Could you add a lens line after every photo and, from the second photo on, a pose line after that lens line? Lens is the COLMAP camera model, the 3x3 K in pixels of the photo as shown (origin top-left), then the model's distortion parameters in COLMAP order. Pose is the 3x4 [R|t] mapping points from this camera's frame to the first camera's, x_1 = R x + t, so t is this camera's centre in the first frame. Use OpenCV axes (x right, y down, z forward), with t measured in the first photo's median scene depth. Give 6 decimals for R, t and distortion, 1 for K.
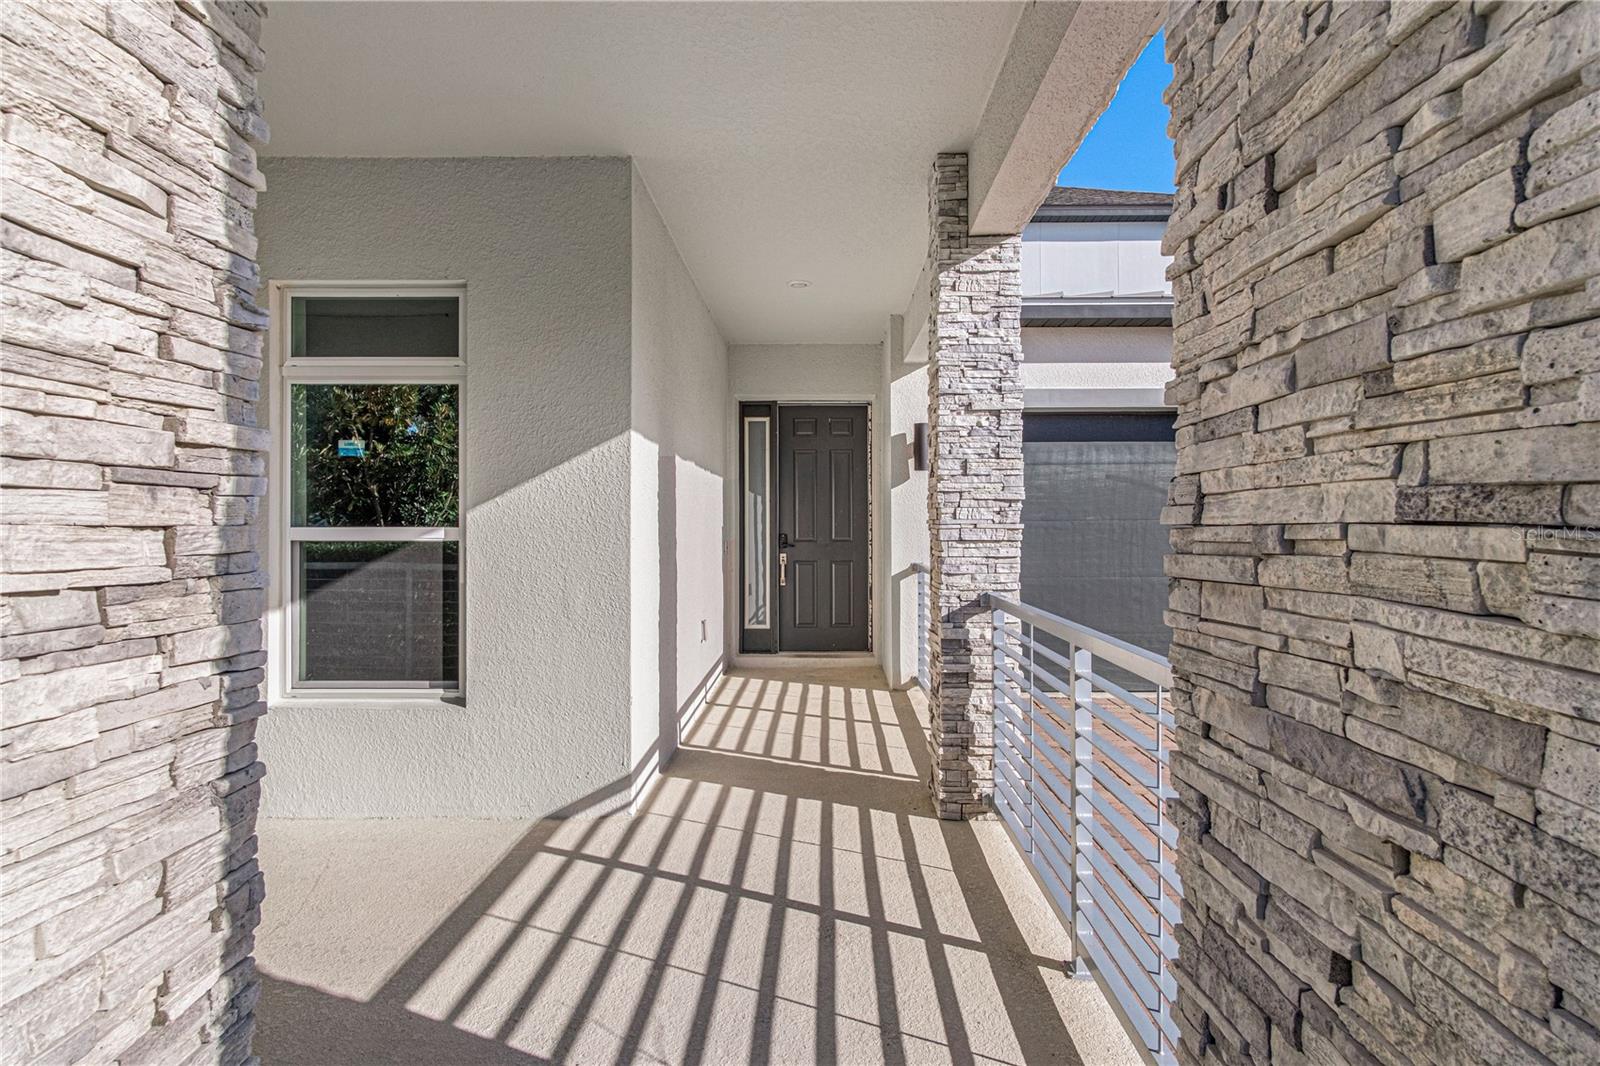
lens RADIAL K [[845.5, 0, 800.0], [0, 845.5, 533.0], [0, 0, 1]] dist [-0.000112, -0.000001]
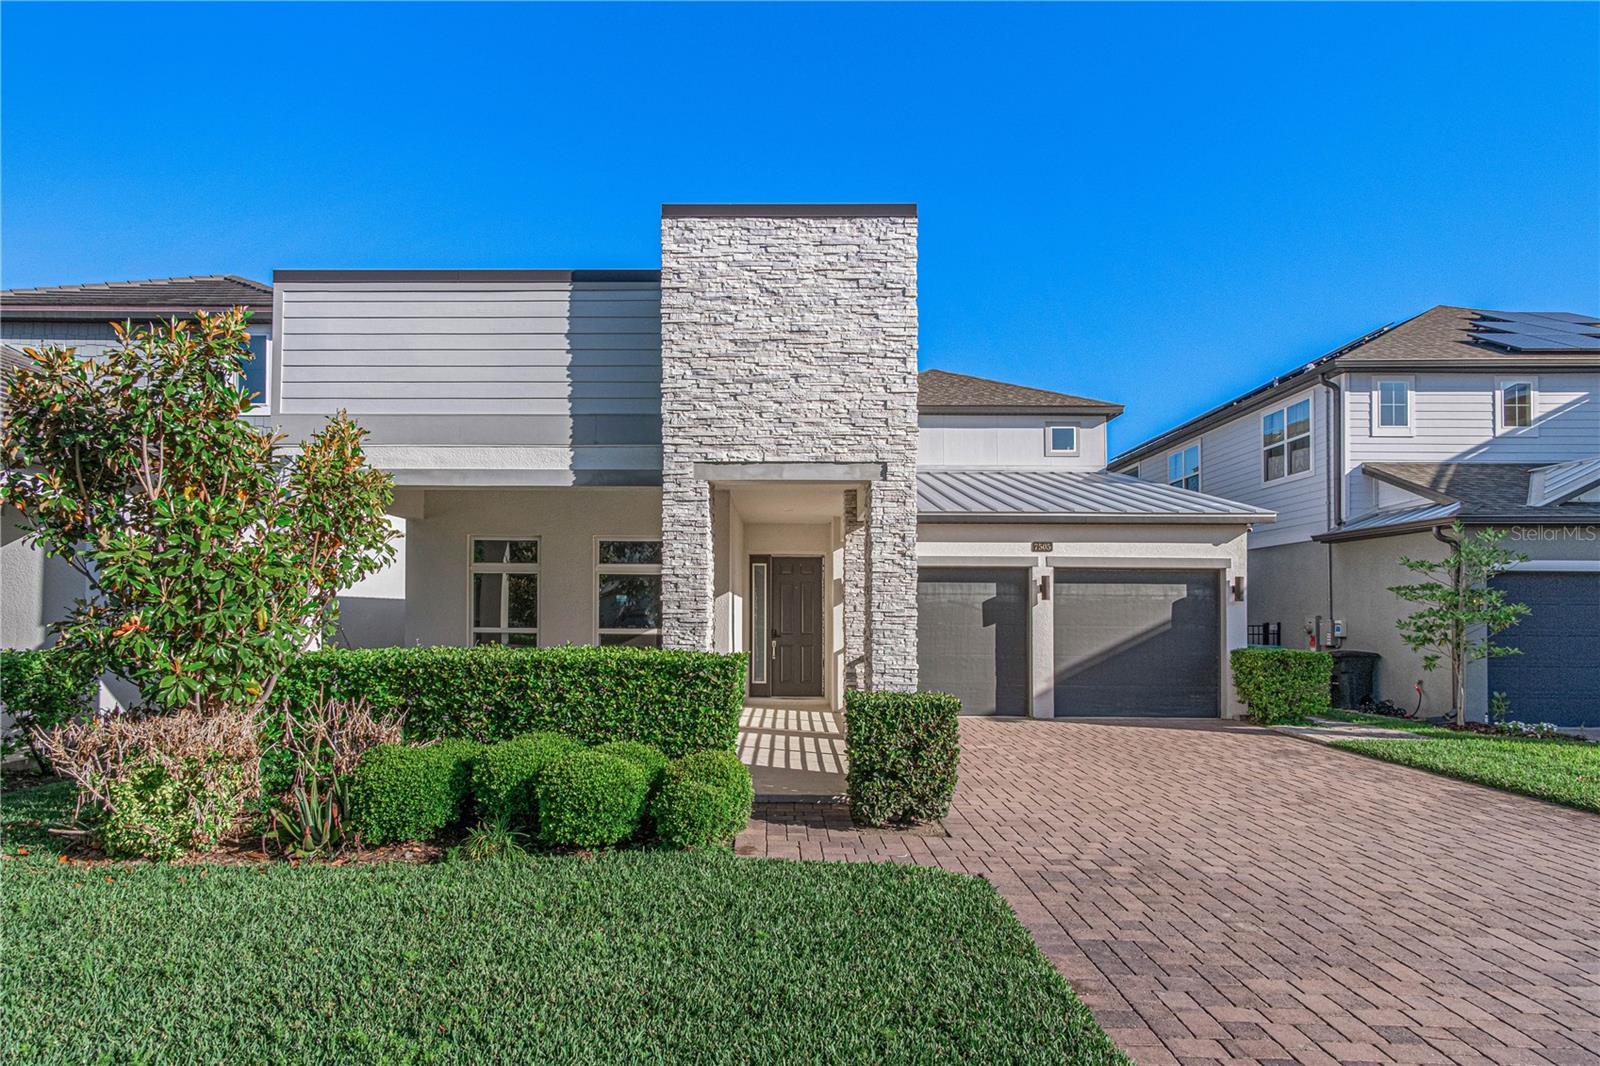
lens RADIAL K [[889.4, 0, 740.5], [0, 889.4, 614.3], [0, 0, 1]] dist [-0.000937, -0.000067]
pose [[0.999734, 0.009597, -0.020964, -0.103070], [-0.009740, 0.999930, -0.006745, -0.034192], [0.020898, 0.006947, 0.999757, -1.740460]]
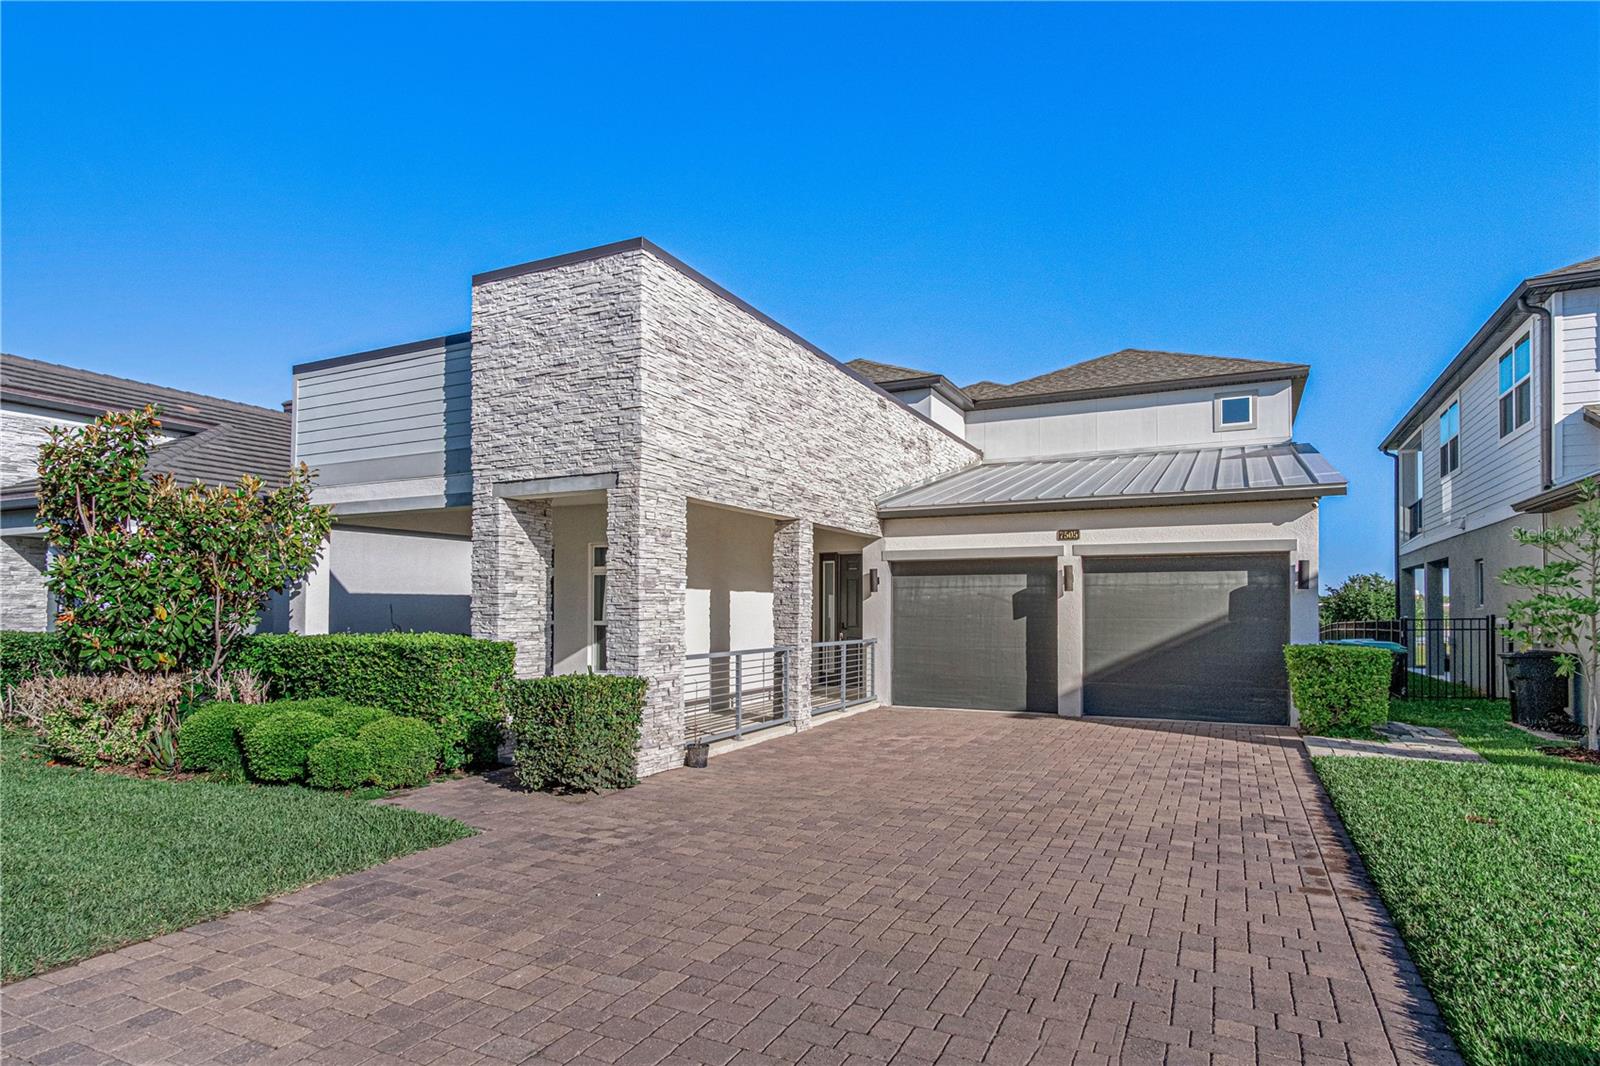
lens RADIAL K [[840.0, 0, 796.1], [0, 840.0, 609.4], [0, 0, 1]] dist [0.000022, -0.000067]
pose [[0.903070, 0.003126, -0.429481, 1.394866], [-0.005894, 0.999970, -0.005113, -0.036416], [0.429452, 0.007149, 0.903061, -1.475237]]
